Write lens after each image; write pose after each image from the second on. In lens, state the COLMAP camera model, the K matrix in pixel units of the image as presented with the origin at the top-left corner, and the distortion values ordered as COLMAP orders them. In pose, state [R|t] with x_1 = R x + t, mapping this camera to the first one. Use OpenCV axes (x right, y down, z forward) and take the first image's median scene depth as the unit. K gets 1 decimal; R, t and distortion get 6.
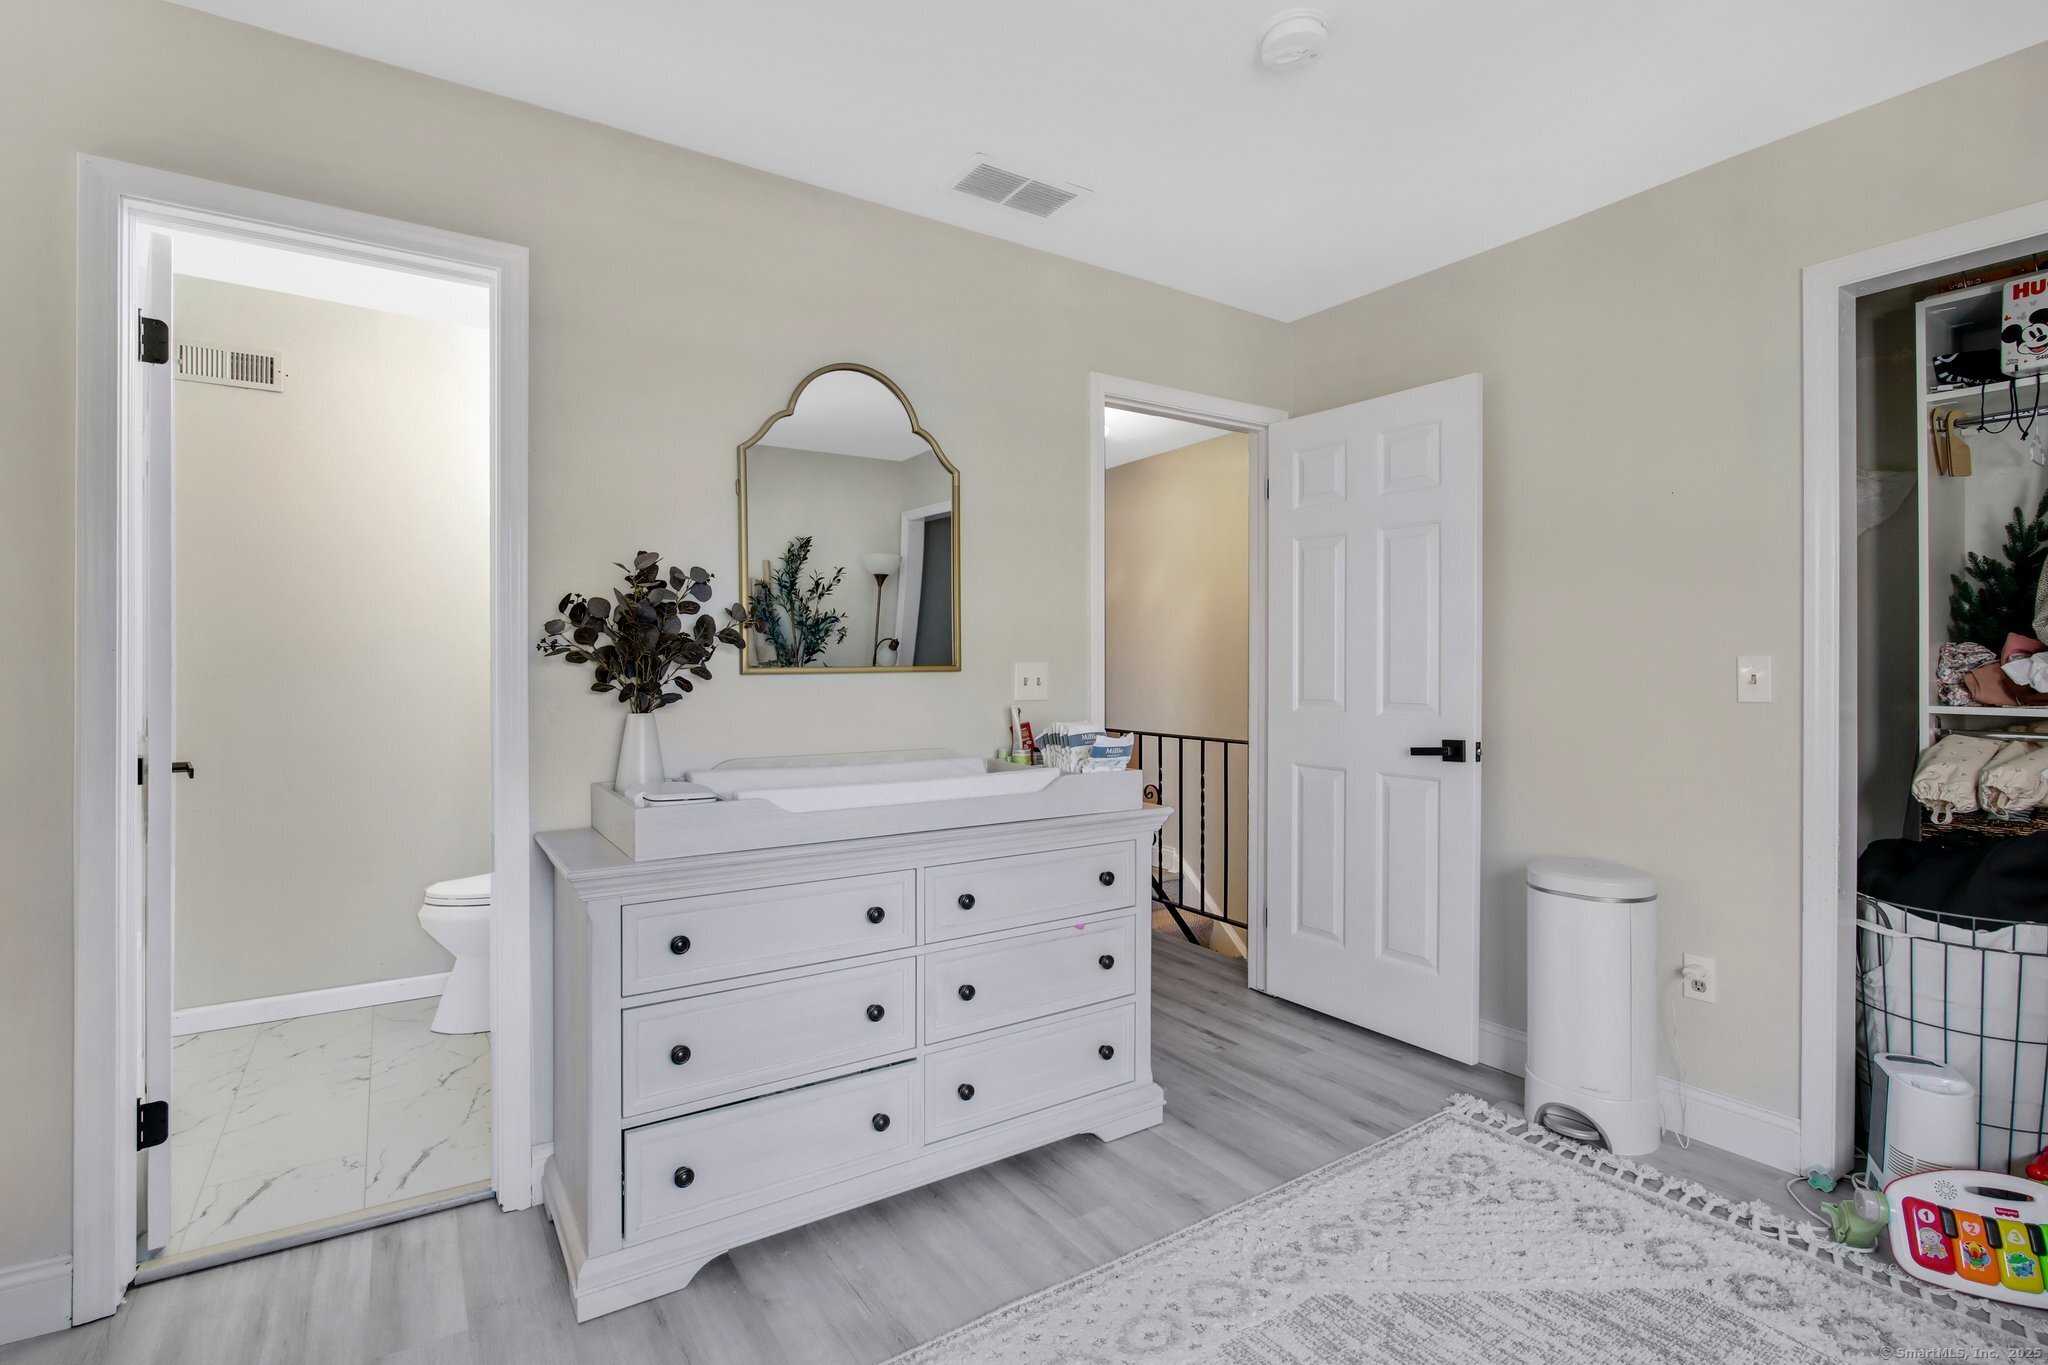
lens RADIAL K [[938.8, 0, 1015.7], [0, 938.8, 671.9], [0, 0, 1]] dist [-0.017771, -0.000146]
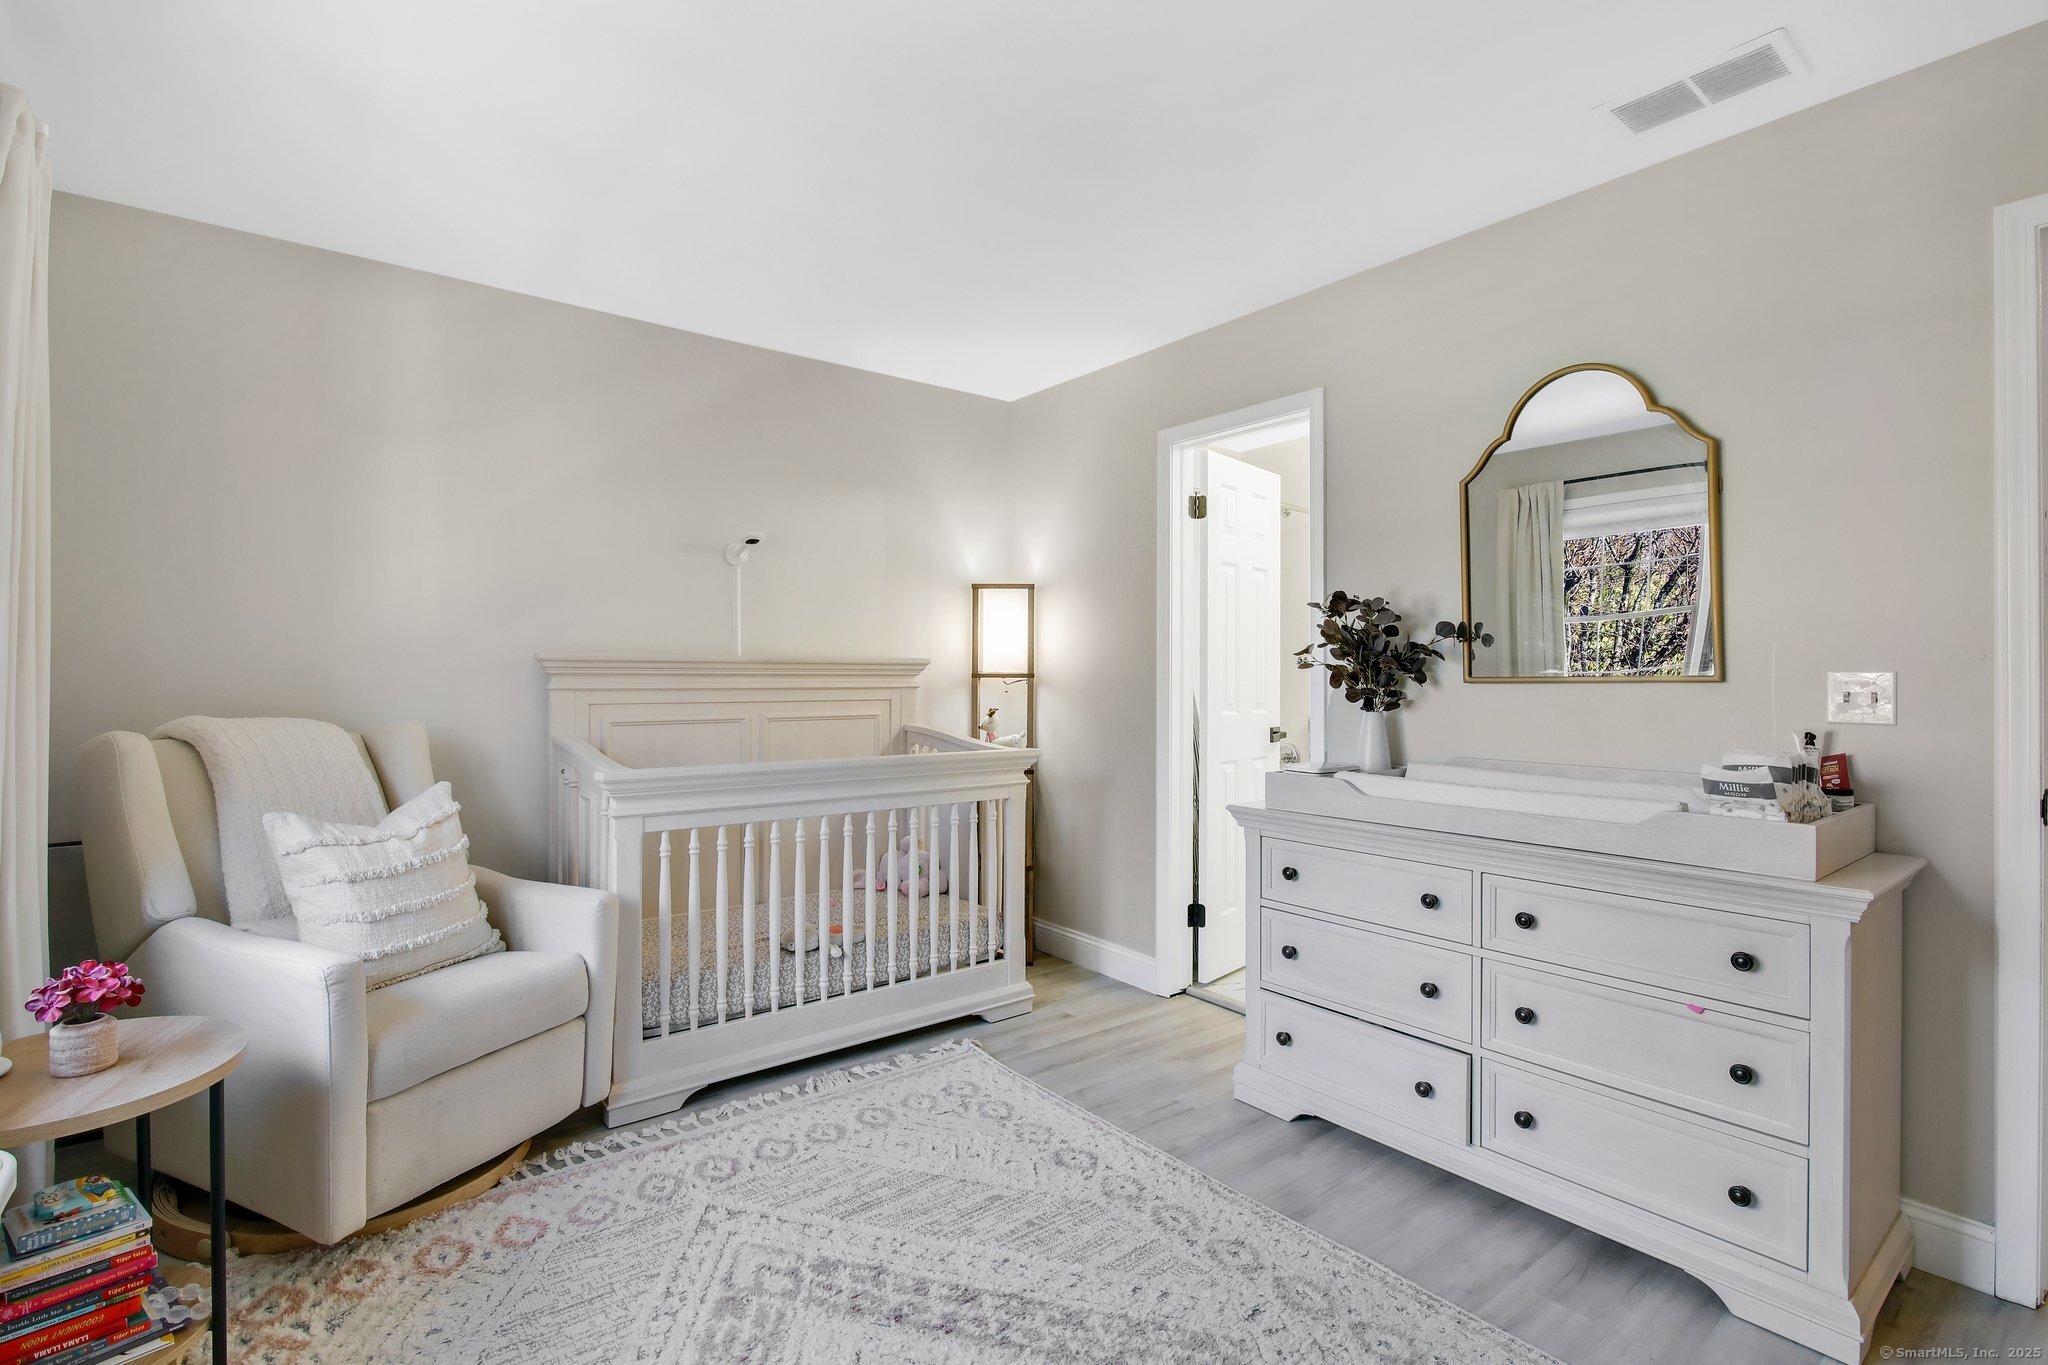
lens RADIAL K [[950.8, 0, 1019.1], [0, 950.8, 666.5], [0, 0, 1]] dist [-0.017461, 0.000225]
pose [[0.082005, -0.010204, -0.996580, 0.862479], [-0.009113, 0.999898, -0.010988, 0.000282], [0.996590, 0.009983, 0.081903, 0.397317]]
